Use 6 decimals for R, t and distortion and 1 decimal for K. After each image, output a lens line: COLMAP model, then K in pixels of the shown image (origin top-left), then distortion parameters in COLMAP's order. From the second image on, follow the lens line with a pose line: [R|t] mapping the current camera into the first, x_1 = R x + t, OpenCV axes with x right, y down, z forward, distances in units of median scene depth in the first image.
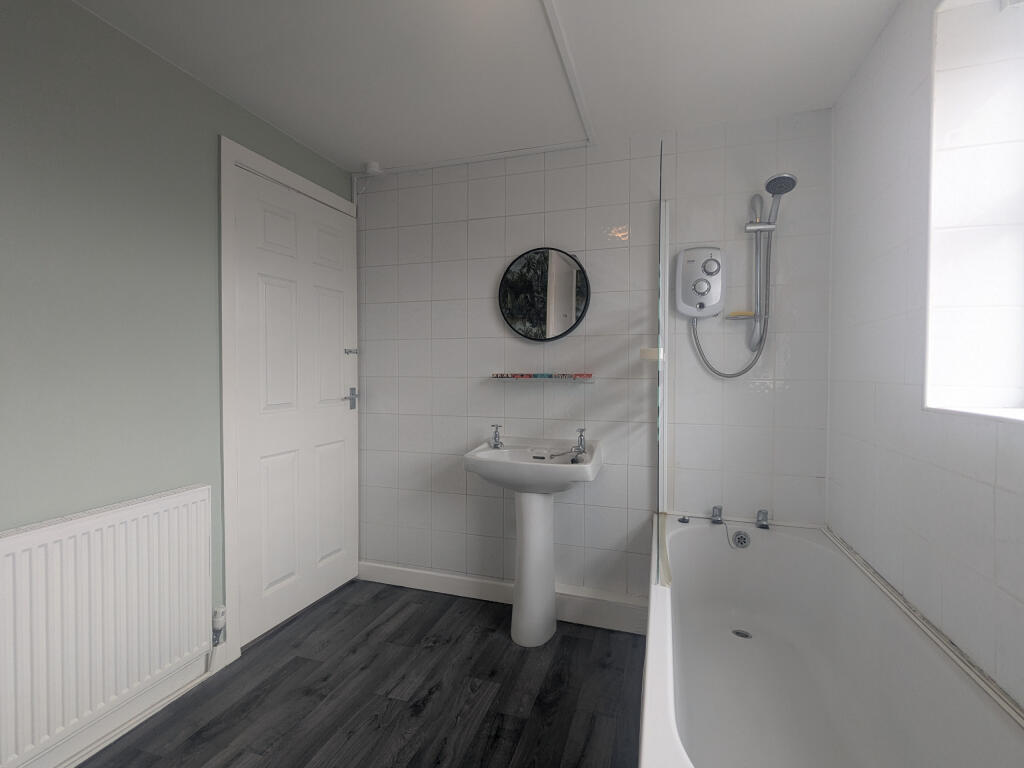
lens RADIAL K [[496.2, 0, 512.0], [0, 496.2, 384.0], [0, 0, 1]] dist [-0.000368, 0.001527]
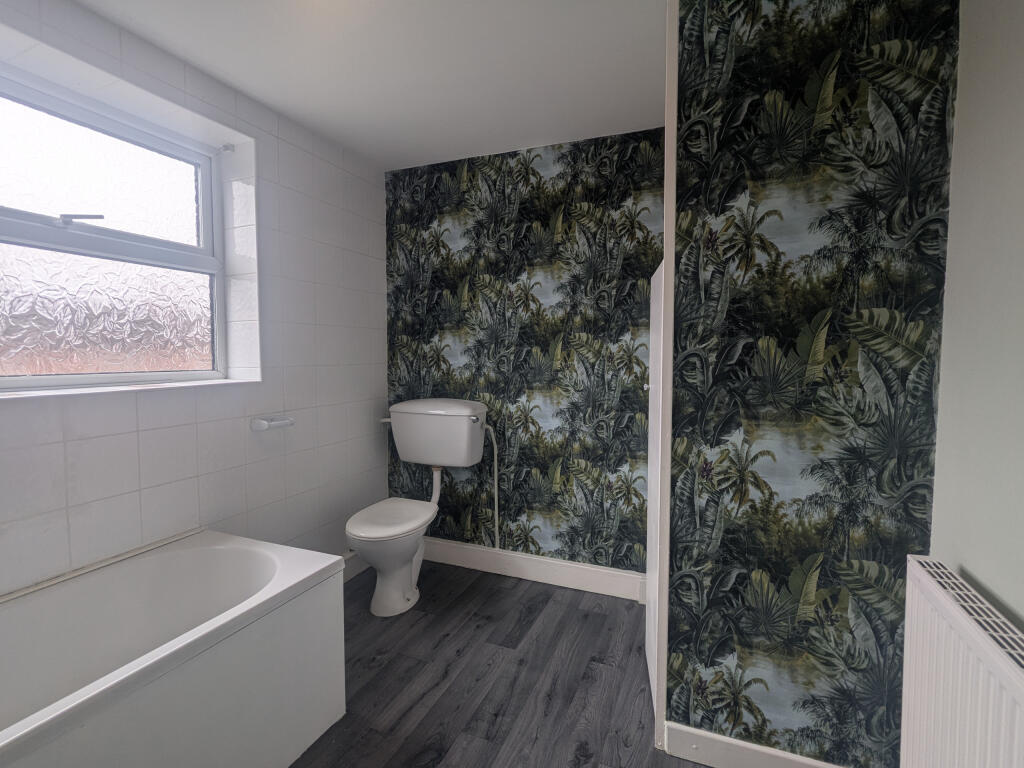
lens RADIAL K [[496.2, 0, 512.0], [0, 496.2, 384.0], [0, 0, 1]] dist [-0.000368, 0.001527]
pose [[-0.995530, -0.008929, 0.094027, -0.508653], [-0.000956, 0.996424, 0.084494, -0.056486], [-0.094445, 0.084026, -0.991978, 1.906558]]
